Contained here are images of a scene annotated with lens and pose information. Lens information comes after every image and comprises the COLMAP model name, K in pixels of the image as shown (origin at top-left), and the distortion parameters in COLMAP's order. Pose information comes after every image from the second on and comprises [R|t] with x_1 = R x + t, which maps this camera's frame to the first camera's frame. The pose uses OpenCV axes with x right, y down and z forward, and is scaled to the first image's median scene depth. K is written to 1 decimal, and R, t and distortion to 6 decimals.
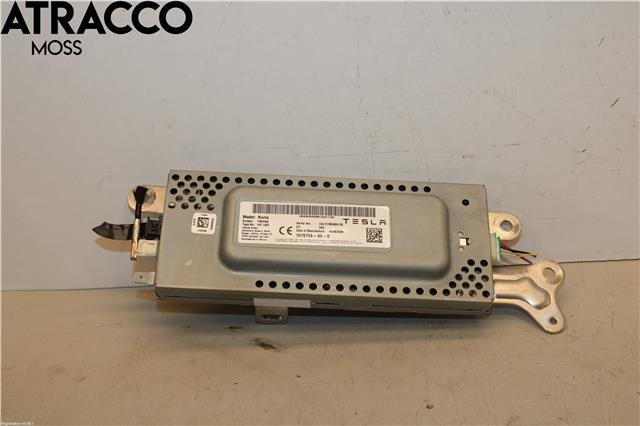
lens RADIAL K [[920.0, 0, 315.1], [0, 920.0, 212.3], [0, 0, 1]] dist [0.113514, 0.000000]
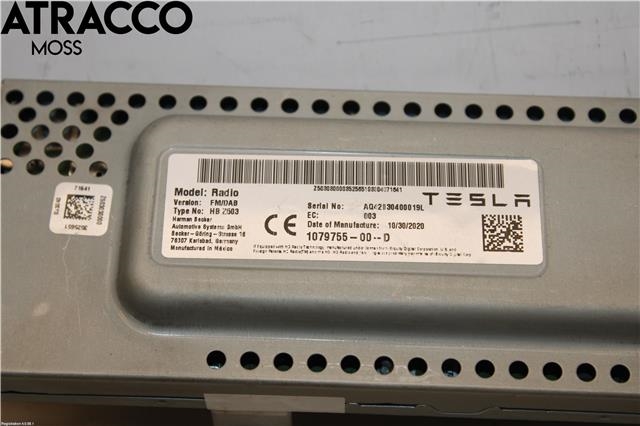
lens RADIAL K [[1476.8, 0, 320.9], [0, 1476.8, 214.6], [0, 0, 1]] dist [0.082726, 0.000000]
pose [[0.999426, -0.015192, -0.030286, 0.005216], [0.016323, 0.999165, 0.037454, -0.008454], [0.029692, -0.037927, 0.998839, 0.354160]]
